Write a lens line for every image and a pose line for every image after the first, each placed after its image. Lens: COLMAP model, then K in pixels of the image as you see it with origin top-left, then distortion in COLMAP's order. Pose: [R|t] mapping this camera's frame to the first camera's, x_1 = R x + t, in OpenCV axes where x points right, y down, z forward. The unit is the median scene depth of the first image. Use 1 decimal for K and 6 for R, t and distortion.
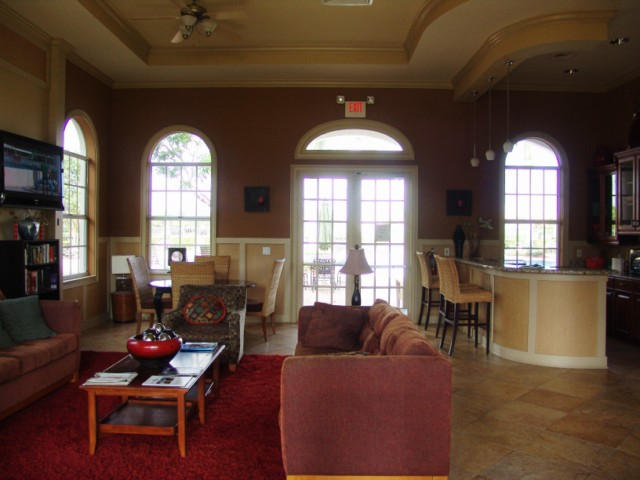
lens RADIAL K [[516.7, 0, 318.7], [0, 516.7, 240.1], [0, 0, 1]] dist [-0.102462, 0.040995]
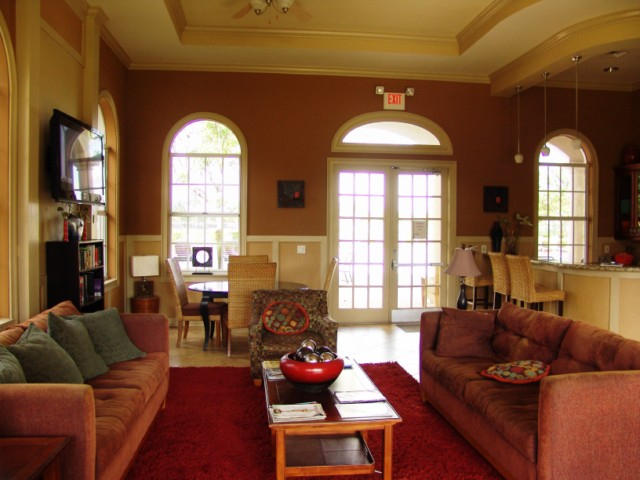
lens RADIAL K [[516.7, 0, 319.3], [0, 516.7, 234.9], [0, 0, 1]] dist [-0.102462, 0.040995]
pose [[0.991878, -0.003854, 0.127134, -0.188707], [0.003973, 0.999992, -0.000679, -0.004990], [-0.127130, 0.001179, 0.991885, 0.069182]]
